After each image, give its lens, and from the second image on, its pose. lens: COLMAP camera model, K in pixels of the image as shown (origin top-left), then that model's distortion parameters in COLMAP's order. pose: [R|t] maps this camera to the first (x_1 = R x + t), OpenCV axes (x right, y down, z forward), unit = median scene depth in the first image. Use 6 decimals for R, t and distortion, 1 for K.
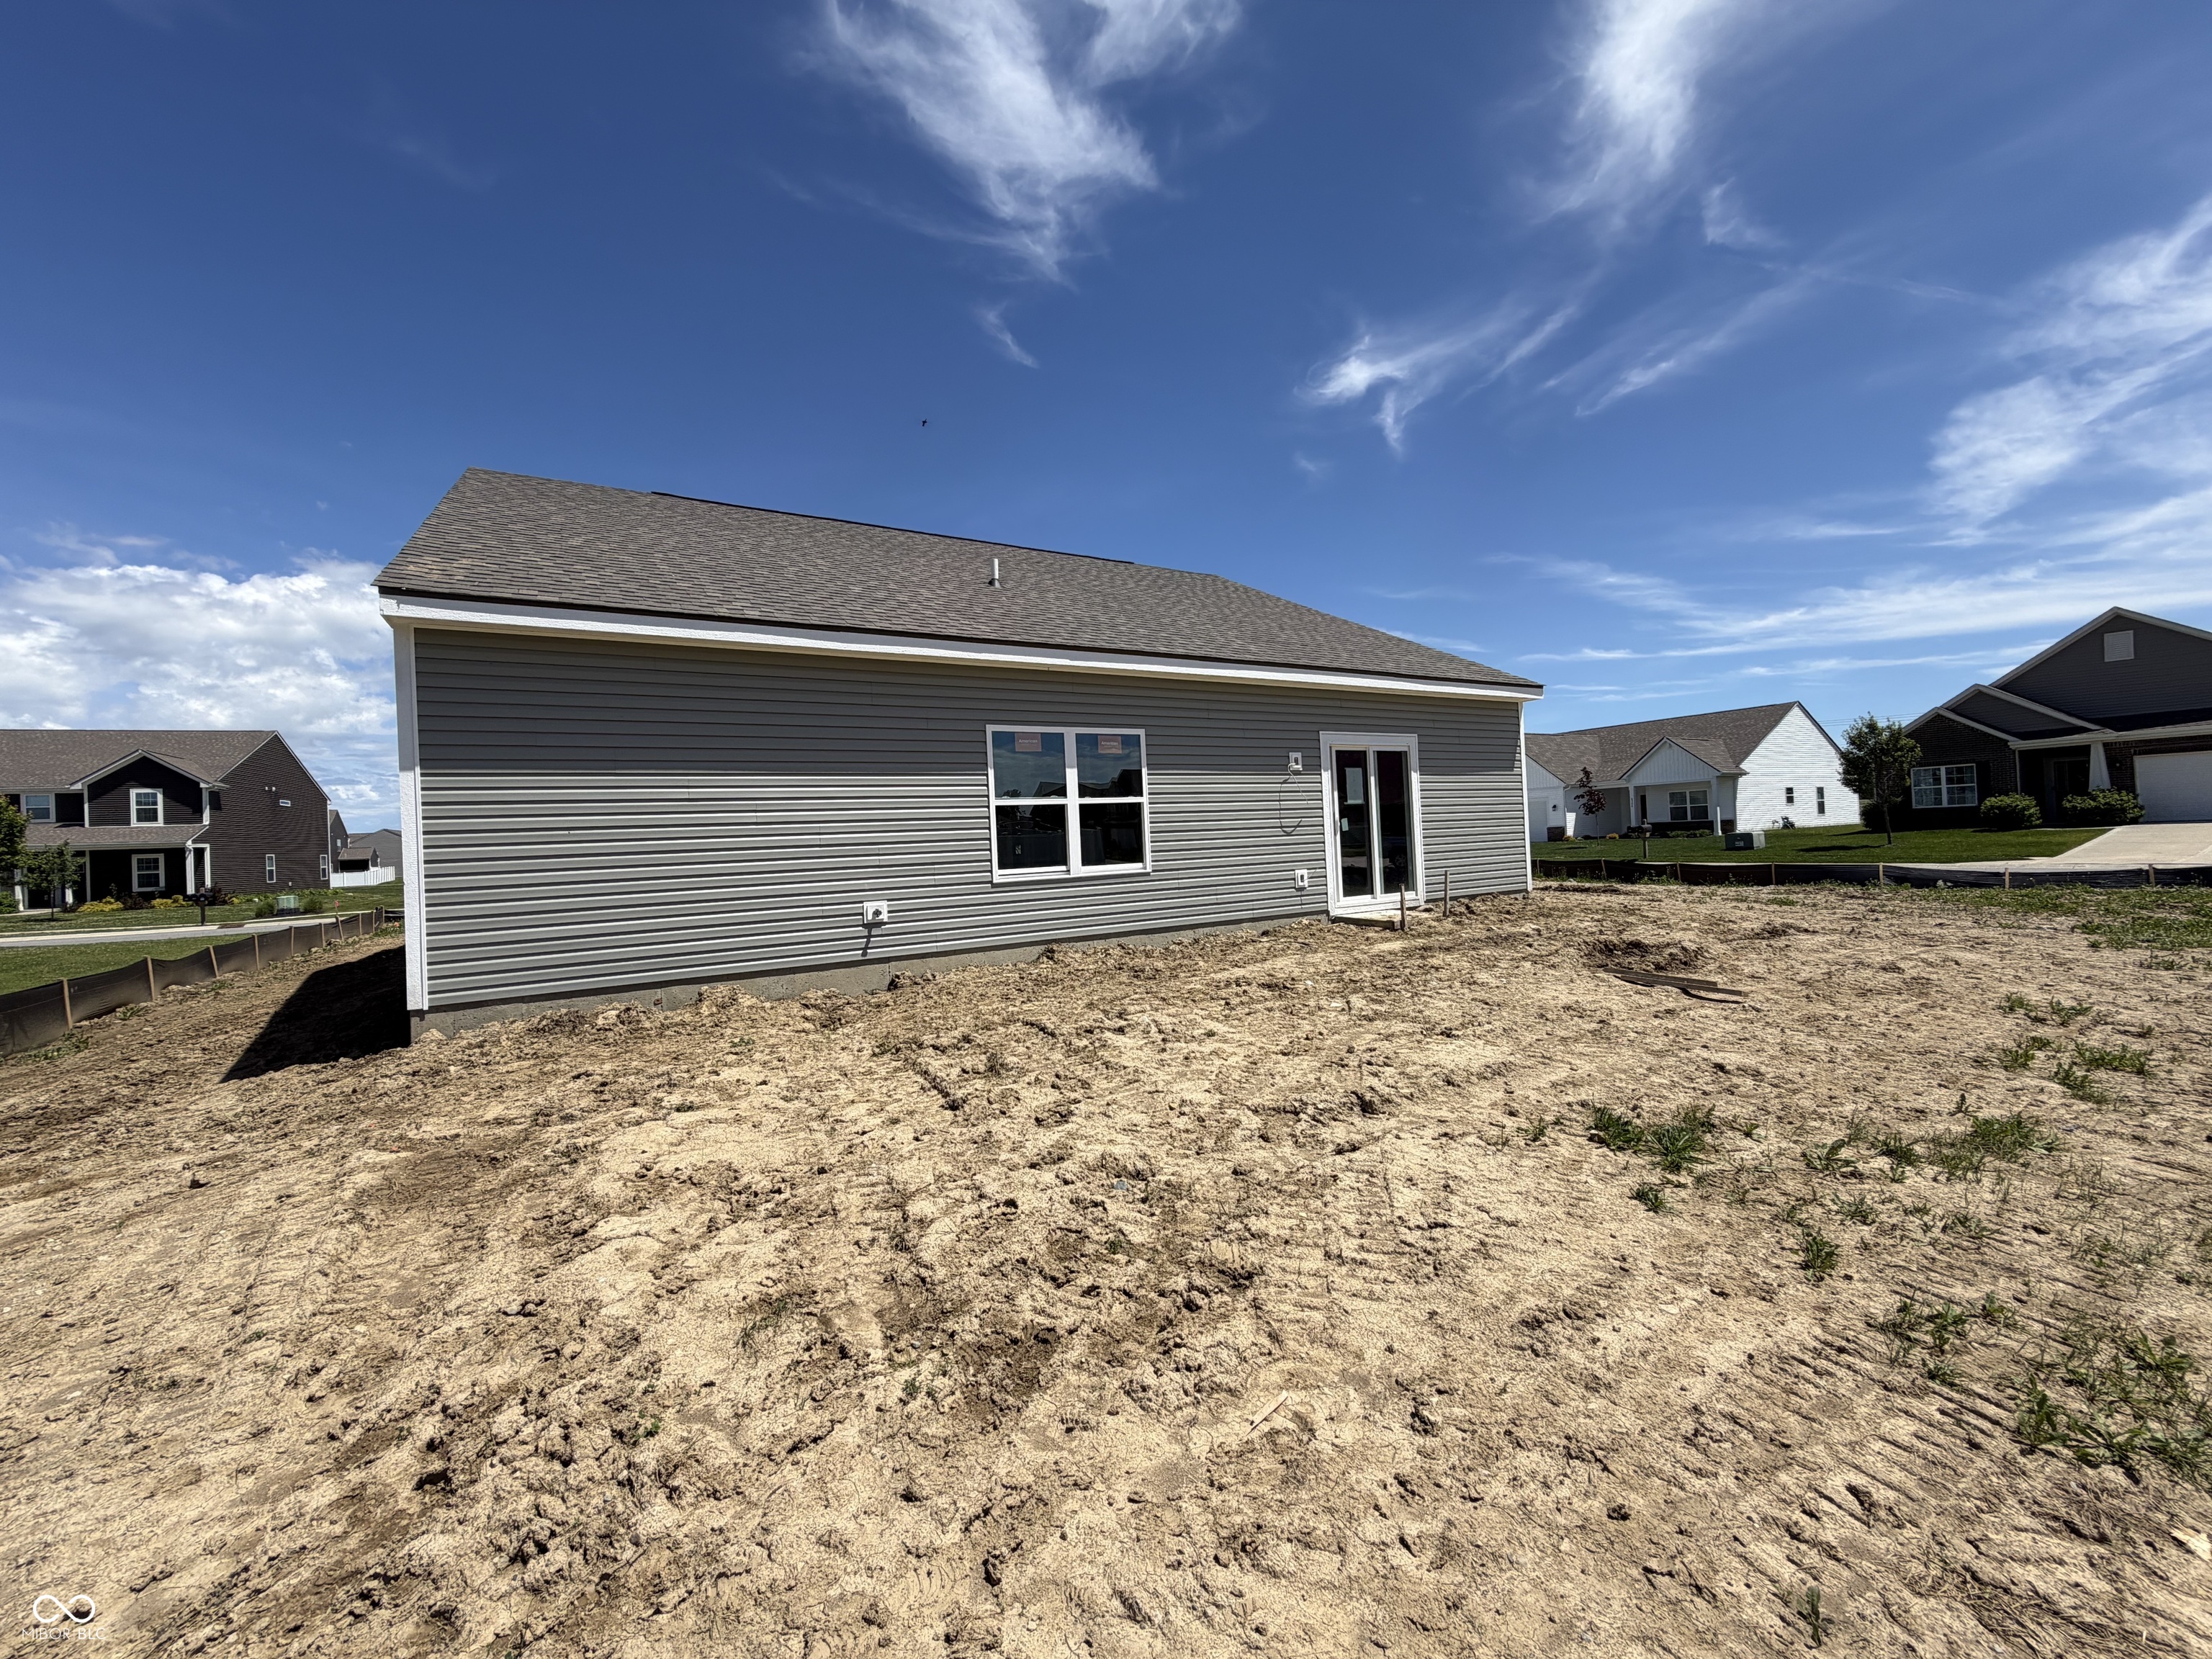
lens RADIAL K [[887.7, 0, 1106.0], [0, 887.7, 829.5], [0, 0, 1]] dist [0.000117, -0.000006]
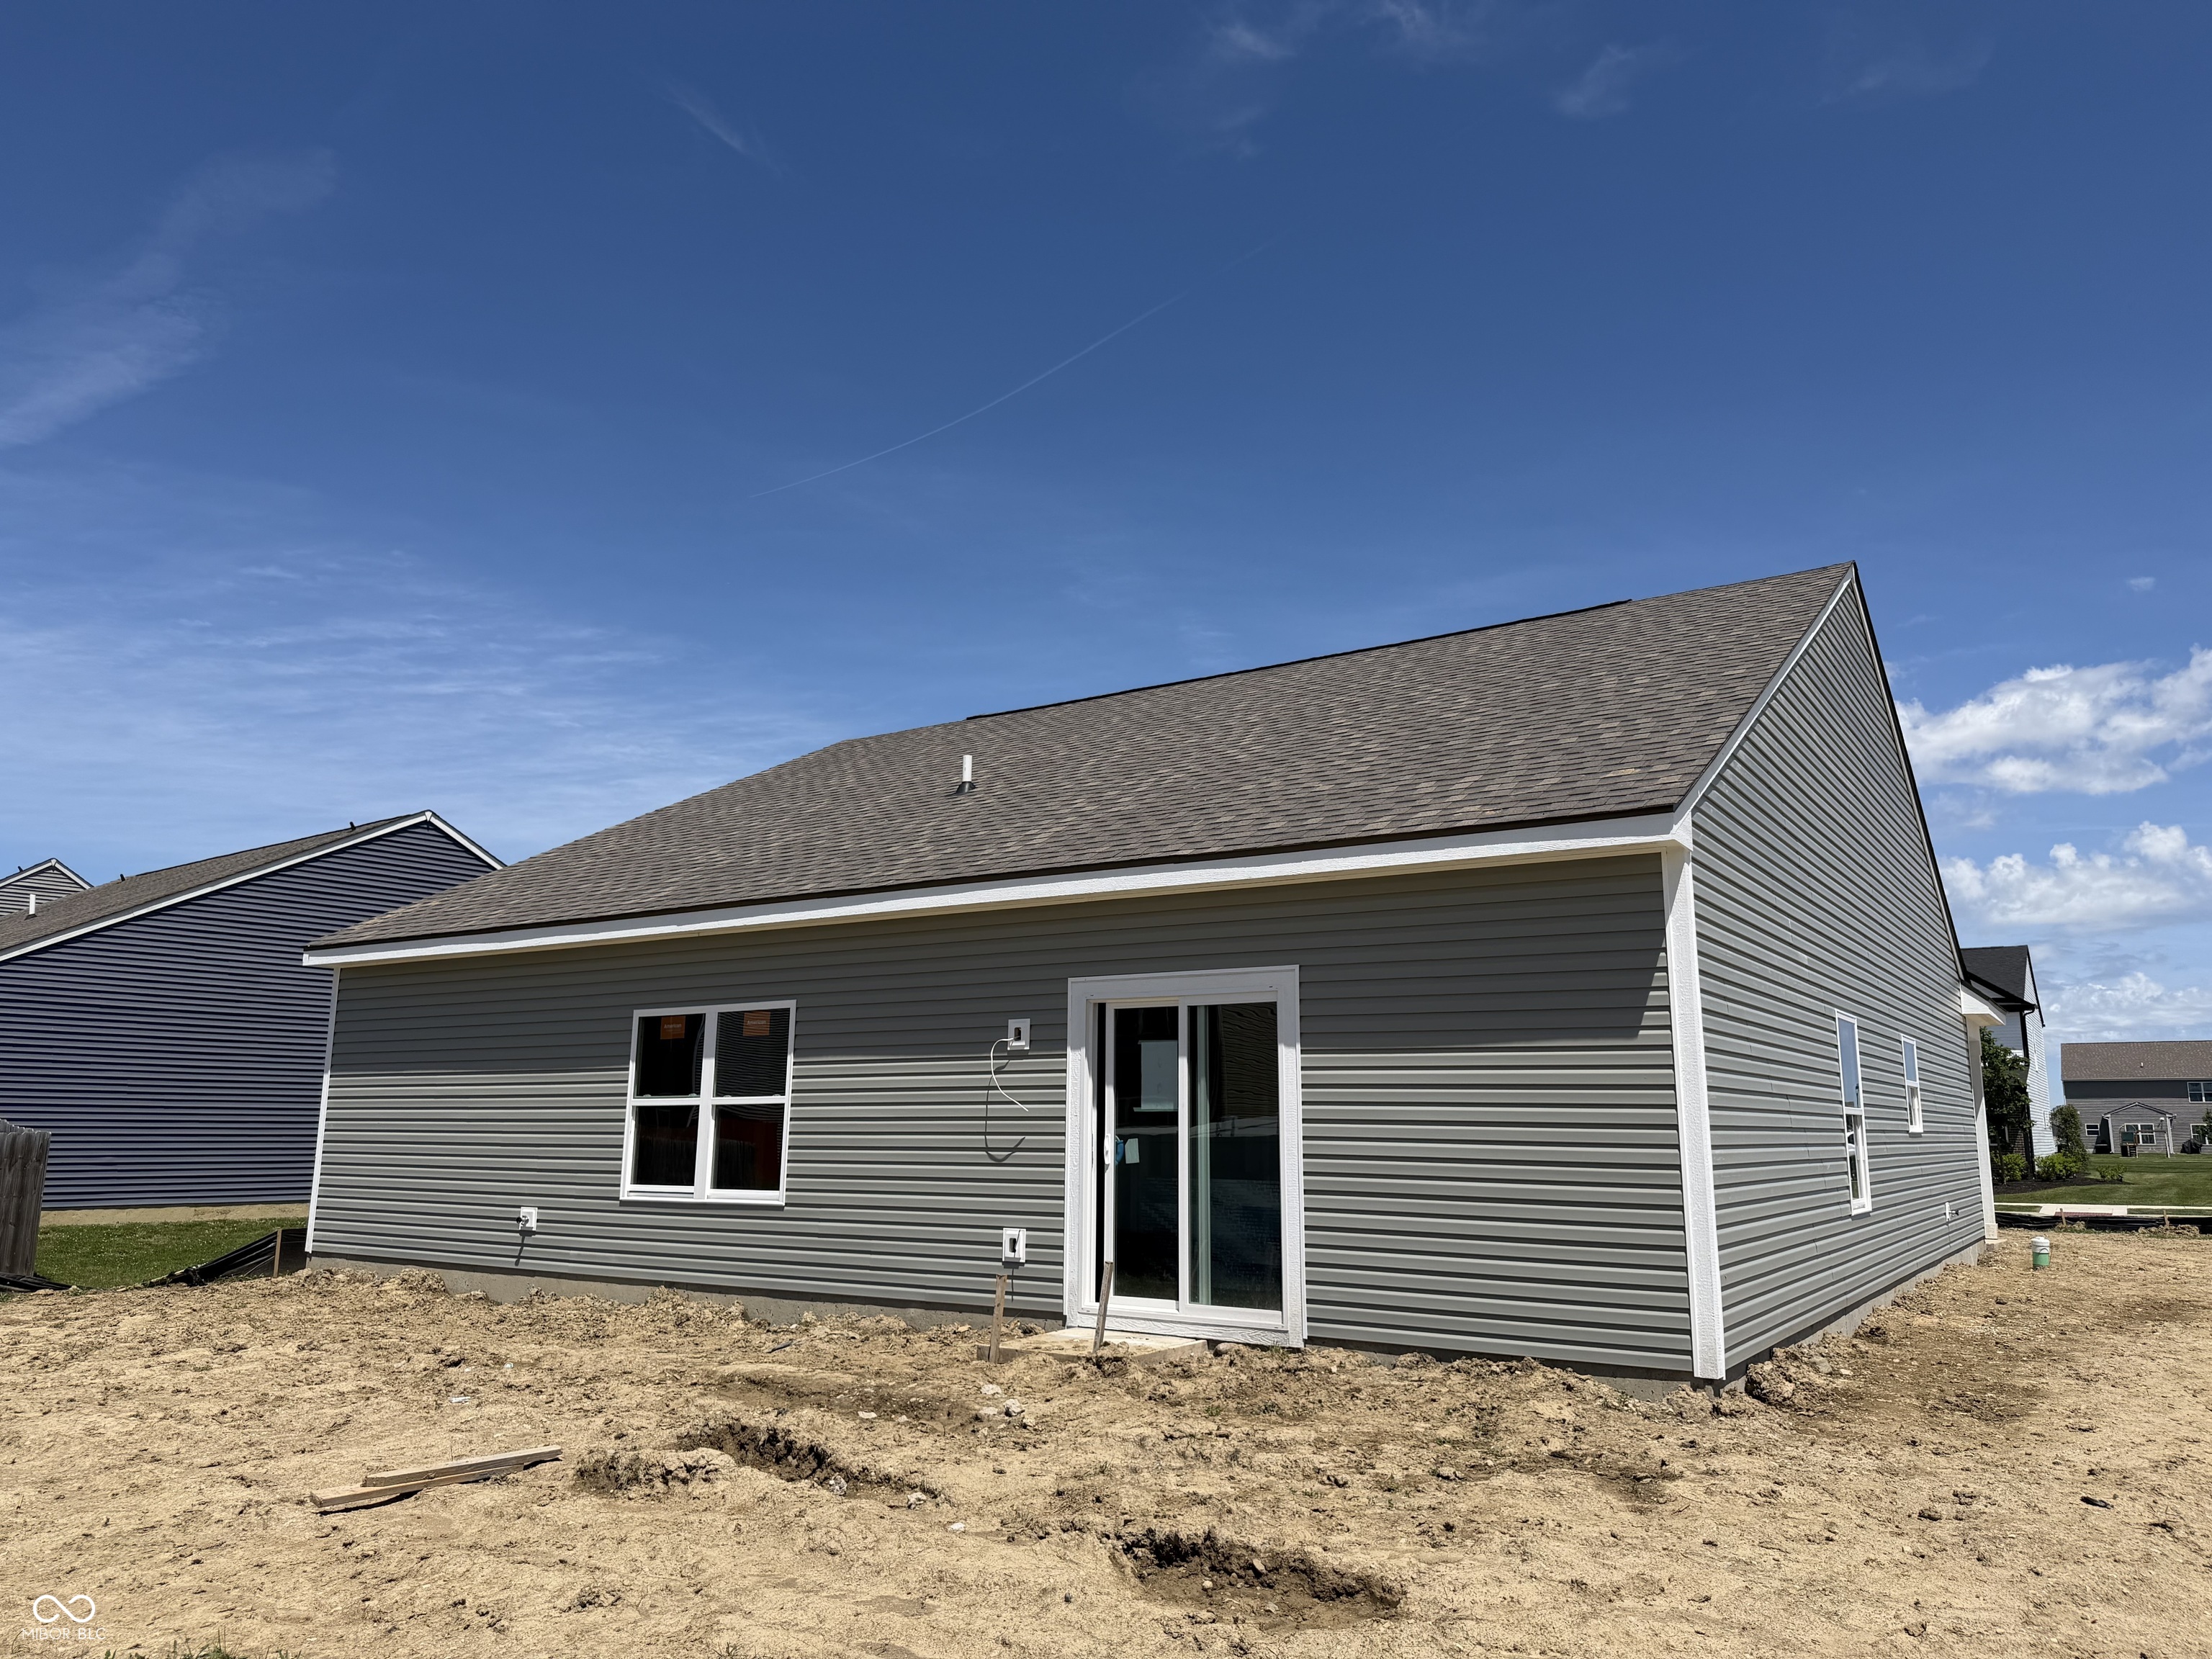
lens RADIAL K [[1534.4, 0, 1106.0], [0, 1534.4, 829.5], [0, 0, 1]] dist [0.159716, -0.313281]
pose [[0.425697, -0.133683, -0.894936, 1.168191], [-0.025488, 0.986863, -0.159539, -0.050075], [0.904507, 0.090725, 0.416697, 0.623086]]
